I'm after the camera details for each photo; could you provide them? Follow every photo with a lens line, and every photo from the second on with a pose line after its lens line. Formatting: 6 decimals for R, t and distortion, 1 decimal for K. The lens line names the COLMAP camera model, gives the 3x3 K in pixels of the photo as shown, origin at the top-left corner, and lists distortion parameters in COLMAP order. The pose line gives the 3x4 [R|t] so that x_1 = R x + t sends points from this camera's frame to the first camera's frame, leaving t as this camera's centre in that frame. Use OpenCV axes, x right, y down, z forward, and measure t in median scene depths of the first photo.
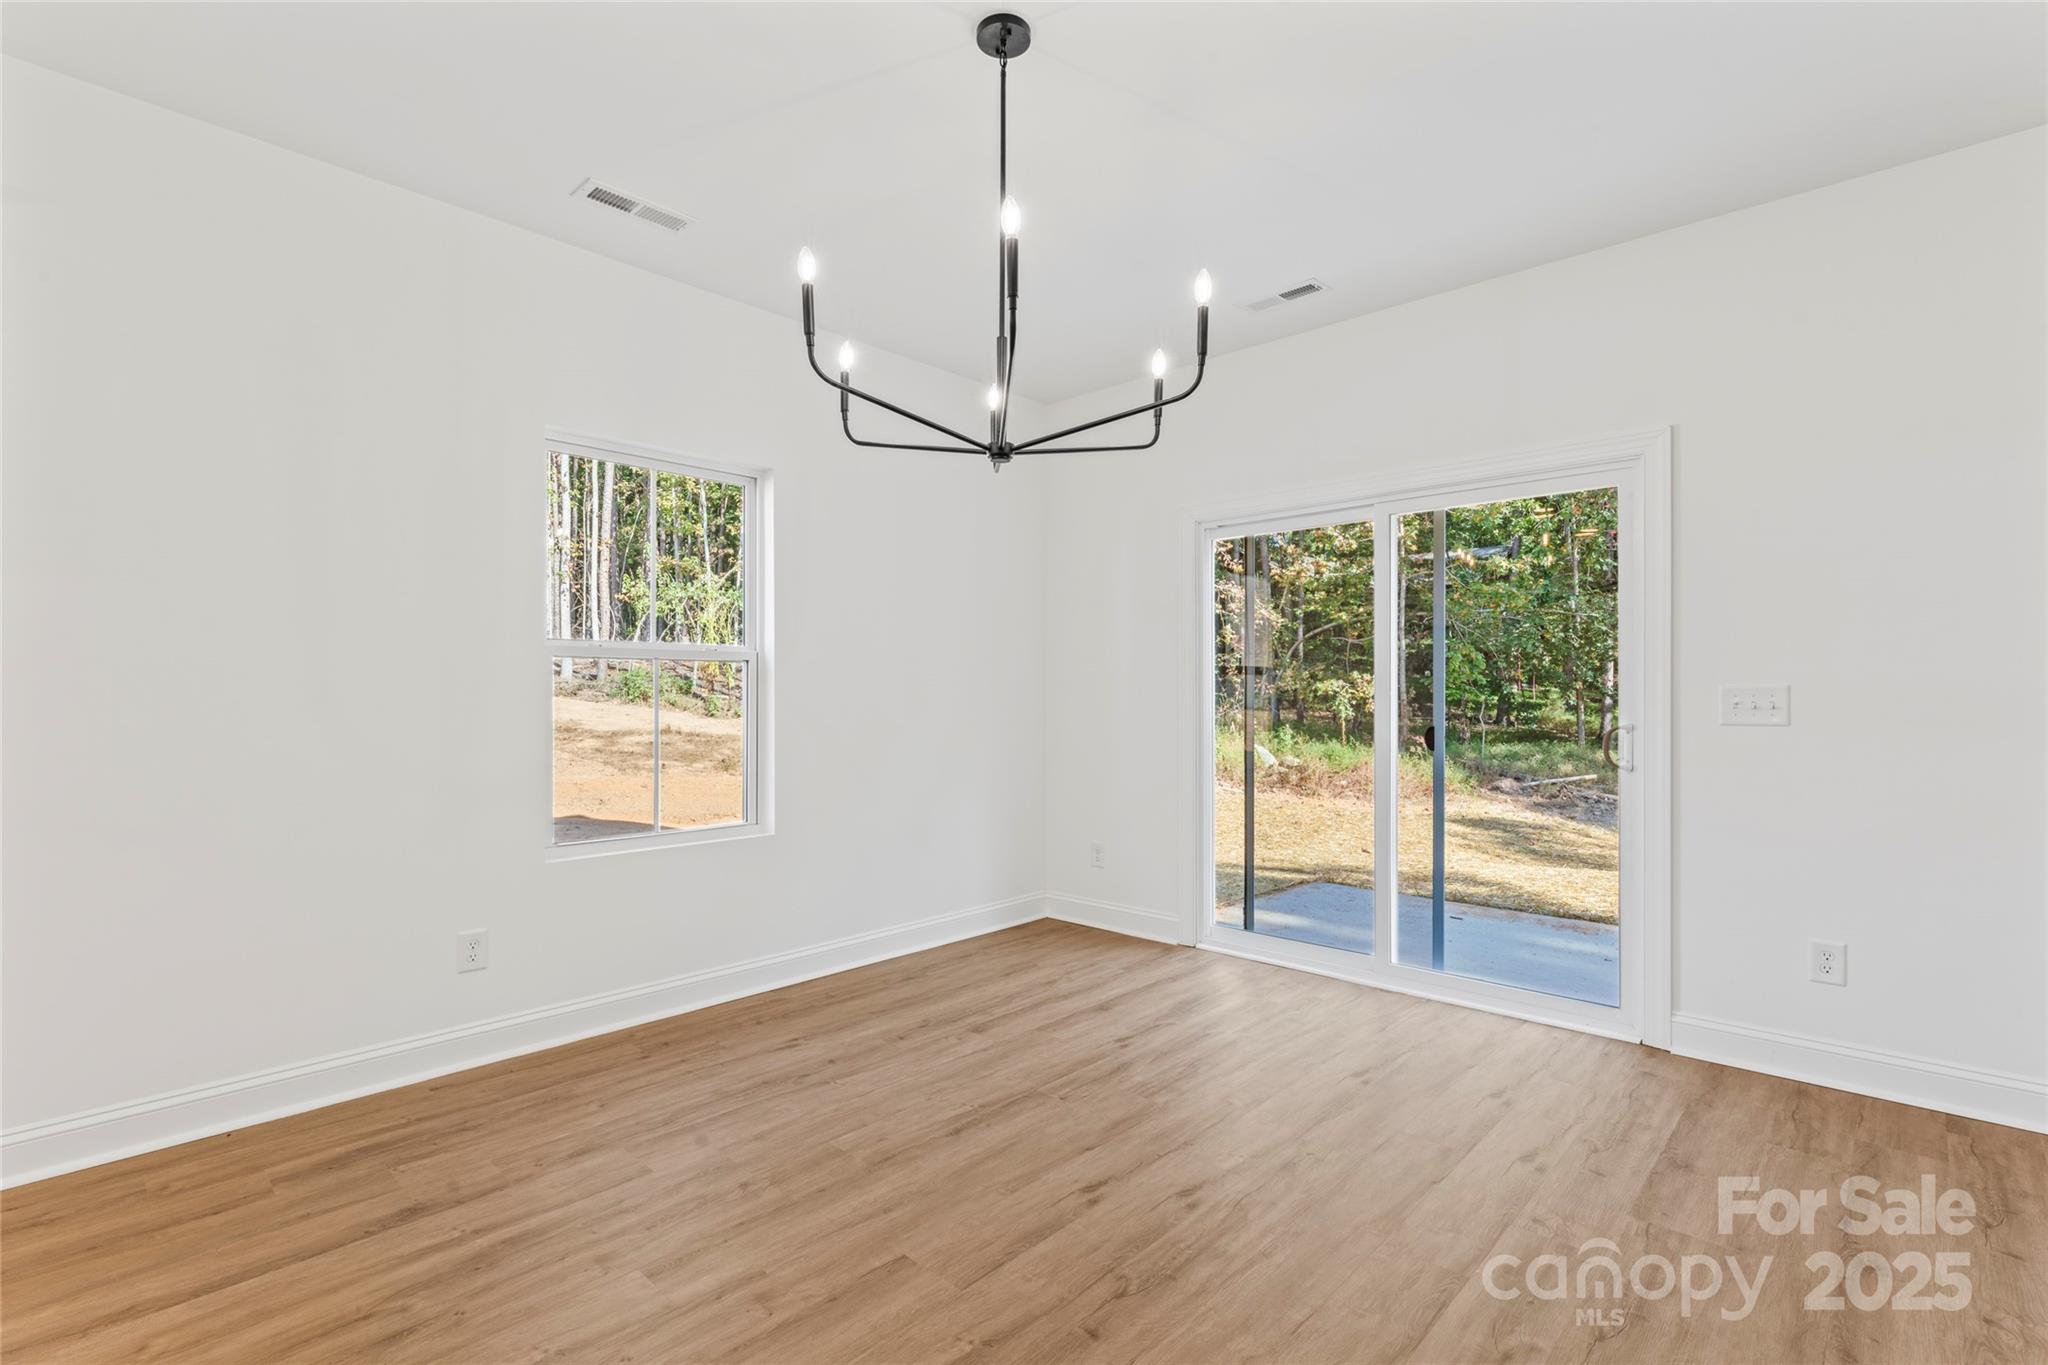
lens RADIAL K [[942.1, 0, 1035.4], [0, 942.1, 679.3], [0, 0, 1]] dist [0.006302, -0.002098]
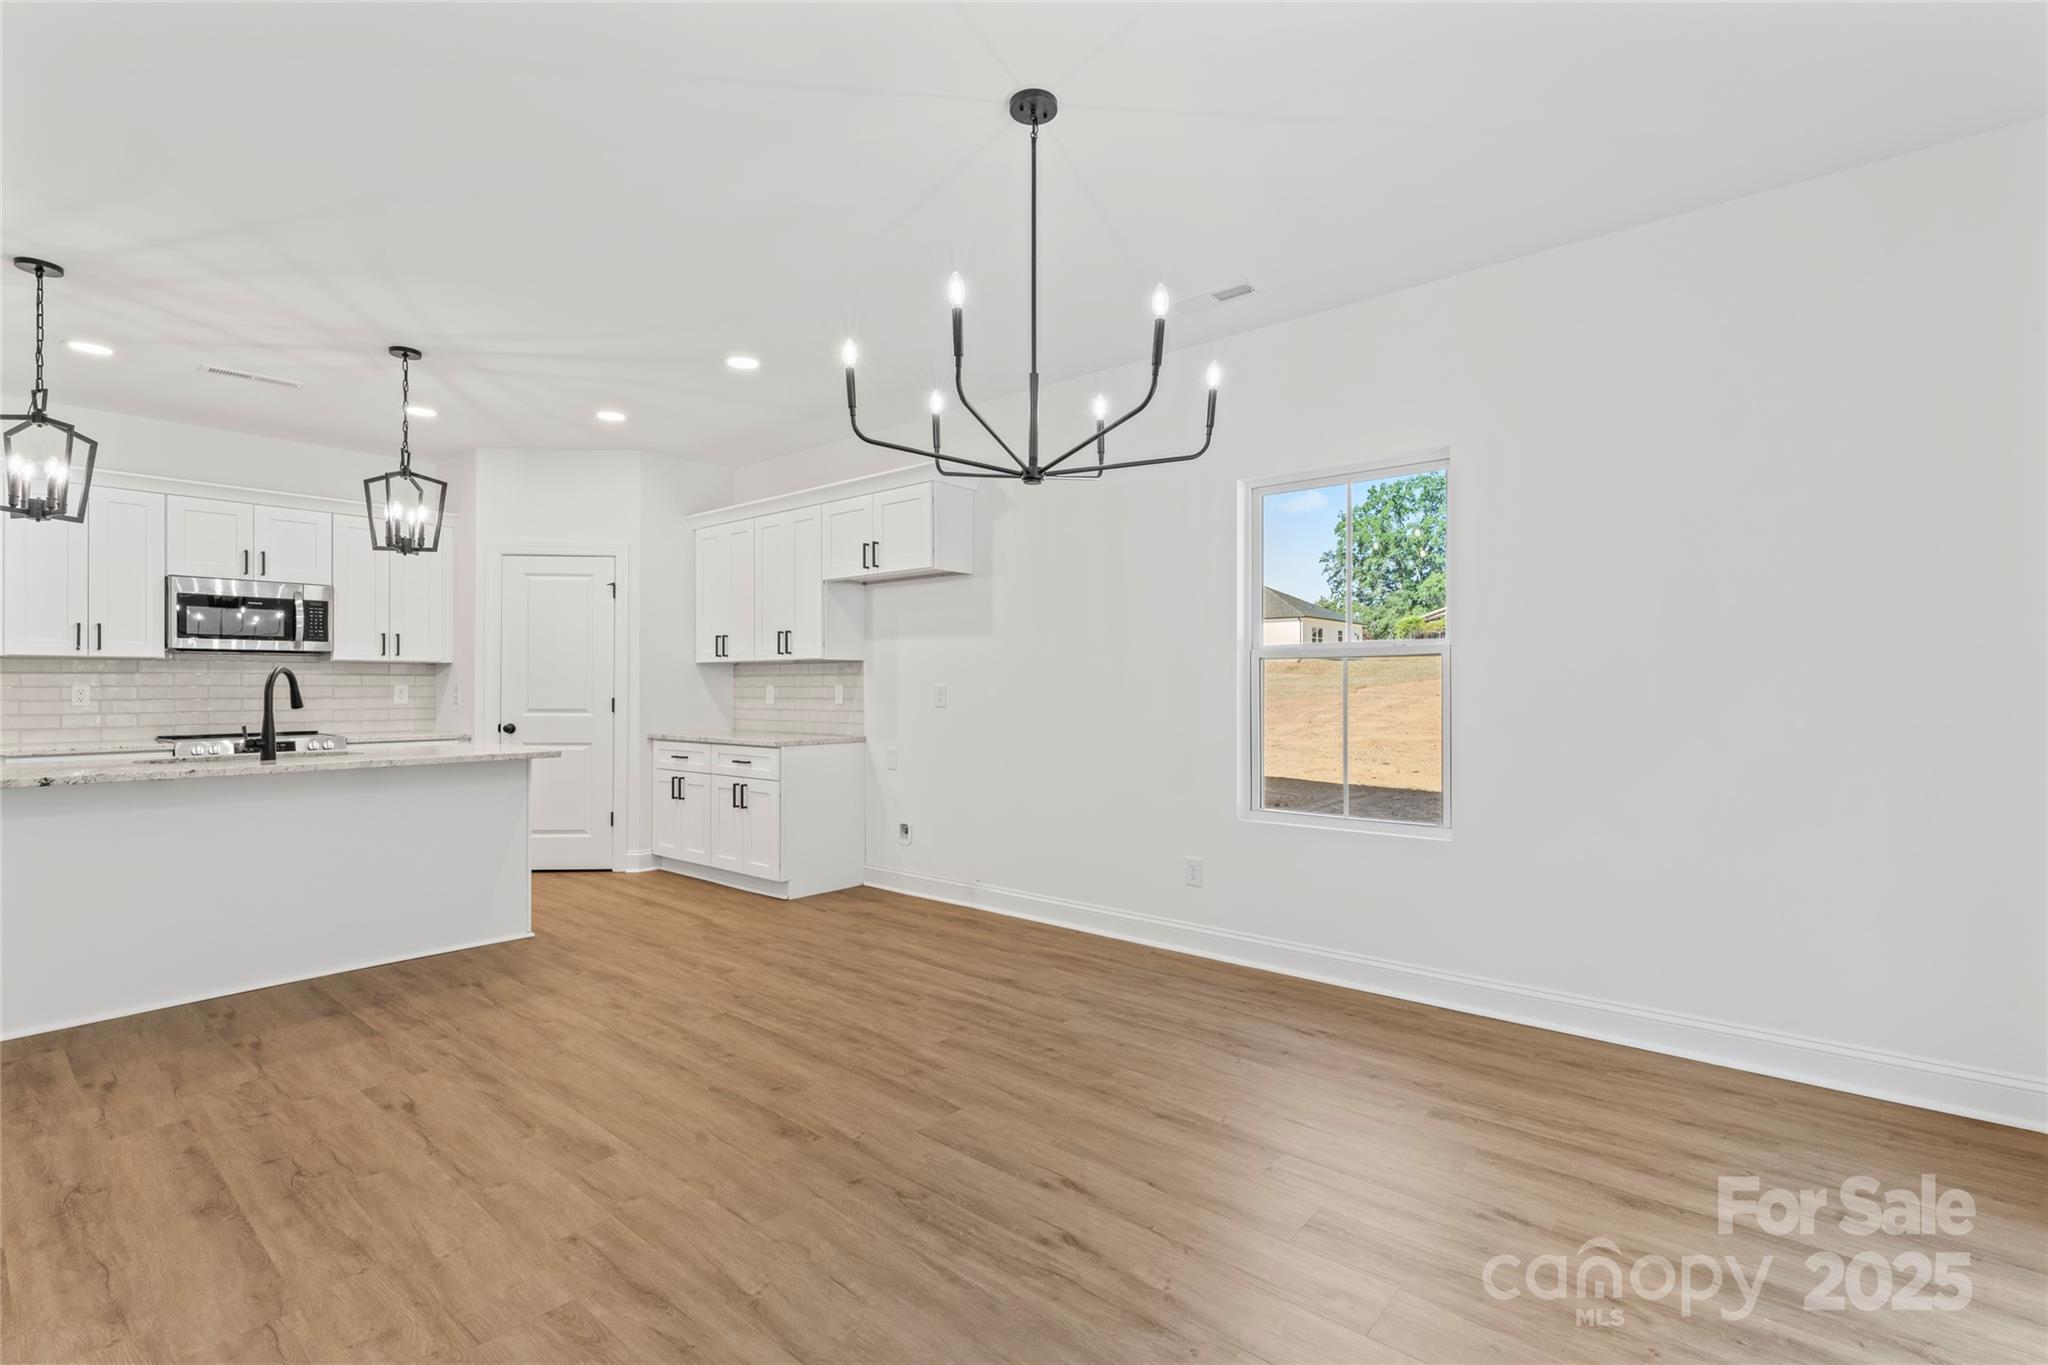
lens RADIAL K [[942.1, 0, 1012.8], [0, 942.1, 677.5], [0, 0, 1]] dist [0.006302, -0.002098]
pose [[0.029017, -0.014243, -0.999477, 0.927961], [0.016334, 0.999772, -0.013773, 0.015709], [0.999445, -0.015926, 0.029243, 0.805140]]
